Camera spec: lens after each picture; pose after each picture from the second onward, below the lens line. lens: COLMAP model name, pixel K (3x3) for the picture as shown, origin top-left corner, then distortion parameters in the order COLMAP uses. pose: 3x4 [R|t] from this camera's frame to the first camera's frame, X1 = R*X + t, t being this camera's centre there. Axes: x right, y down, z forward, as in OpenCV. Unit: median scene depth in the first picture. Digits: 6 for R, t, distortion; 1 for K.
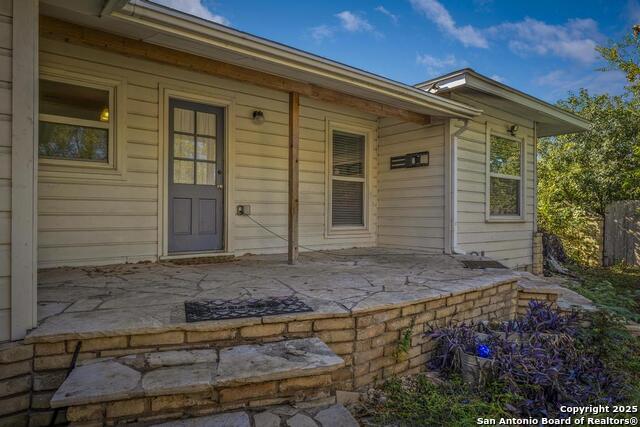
lens RADIAL K [[397.4, 0, 319.9], [0, 397.4, 214.3], [0, 0, 1]] dist [0.006502, 0.000975]
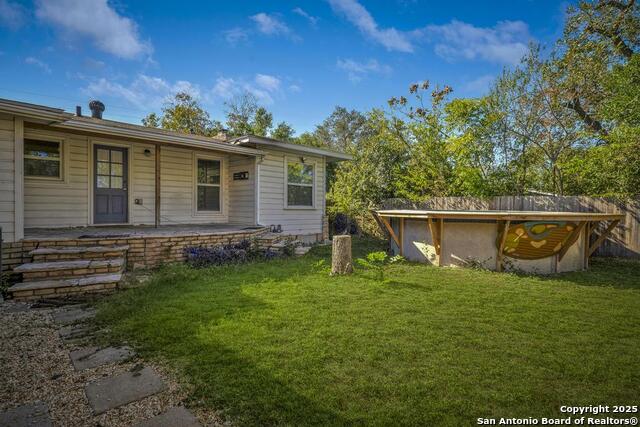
lens RADIAL K [[332.3, 0, 320.7], [0, 332.3, 212.6], [0, 0, 1]] dist [-0.005706, -0.001639]
pose [[0.992366, 0.005379, 0.123212, 0.499165], [-0.007776, 0.999790, 0.018980, 0.005902], [-0.123084, -0.019793, 0.992199, -0.722867]]
